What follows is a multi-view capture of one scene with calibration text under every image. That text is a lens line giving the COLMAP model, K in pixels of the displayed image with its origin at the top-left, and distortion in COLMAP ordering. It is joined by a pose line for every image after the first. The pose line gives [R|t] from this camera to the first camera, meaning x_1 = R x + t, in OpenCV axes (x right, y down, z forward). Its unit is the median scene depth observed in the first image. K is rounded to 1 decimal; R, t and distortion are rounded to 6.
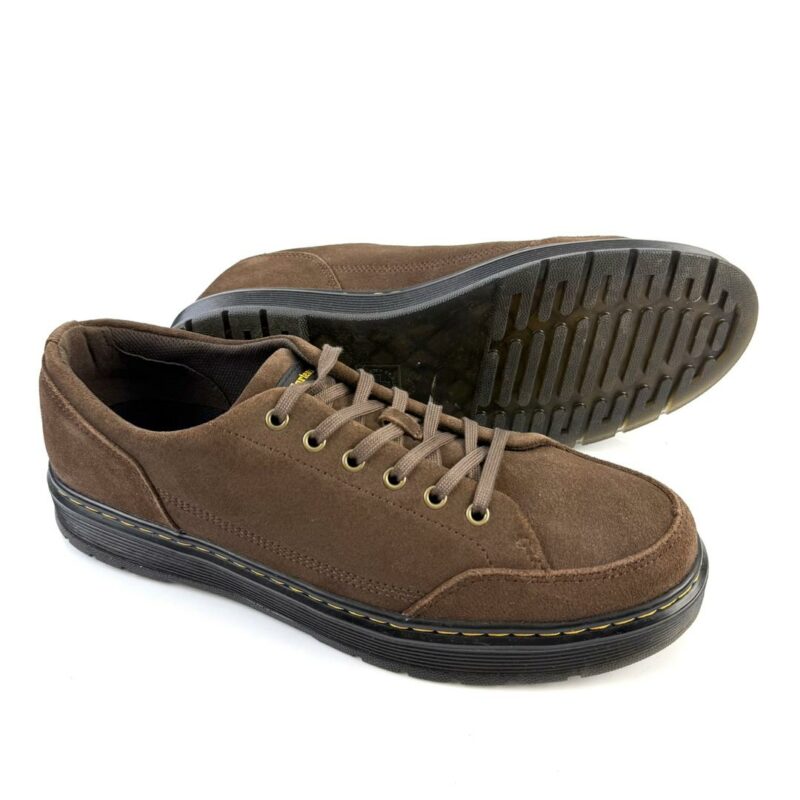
lens RADIAL K [[799.9, 0, 400.0], [0, 799.9, 400.0], [0, 0, 1]] dist [0.001505, -0.005654]
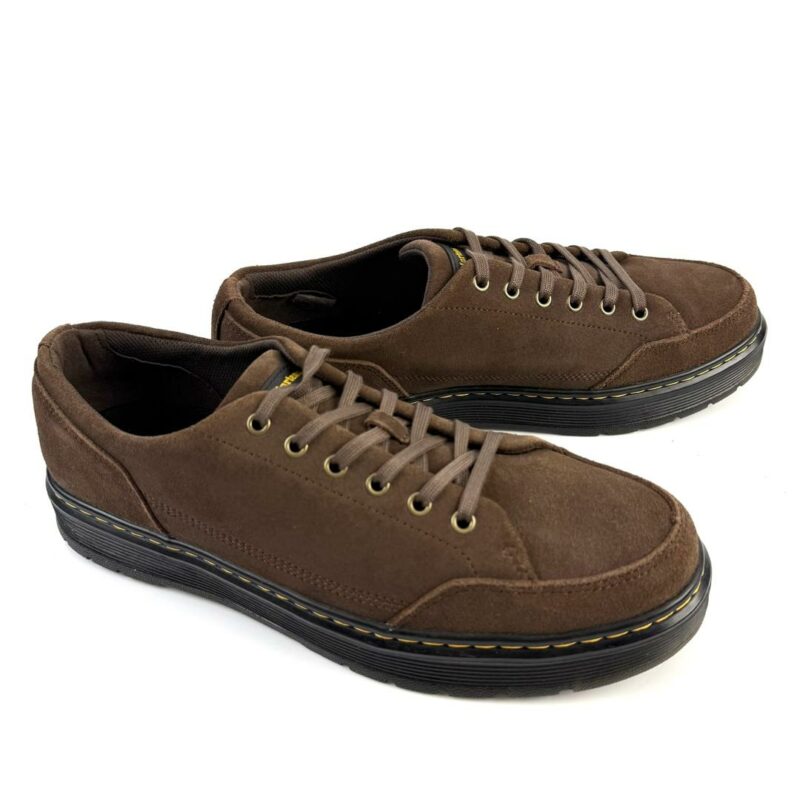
lens RADIAL K [[799.9, 0, 400.0], [0, 799.9, 400.0], [0, 0, 1]] dist [0.001505, -0.005654]
pose [[0.997870, -0.006741, -0.064886, 0.081514], [0.007618, 0.999883, 0.013281, -0.016542], [0.064788, -0.013747, 0.997804, 0.034602]]
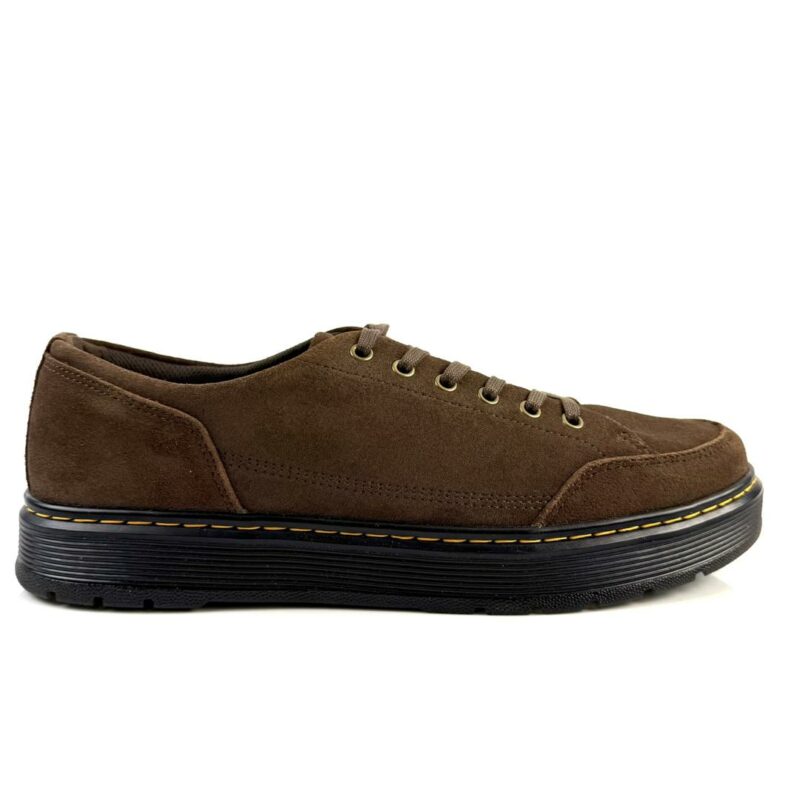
lens RADIAL K [[799.9, 0, 400.0], [0, 799.9, 400.0], [0, 0, 1]] dist [0.001505, -0.005654]
pose [[0.931912, -0.042843, 0.360144, -0.453979], [0.199808, 0.889365, -0.411226, 0.474599], [-0.302682, 0.455187, 0.837370, 0.196298]]
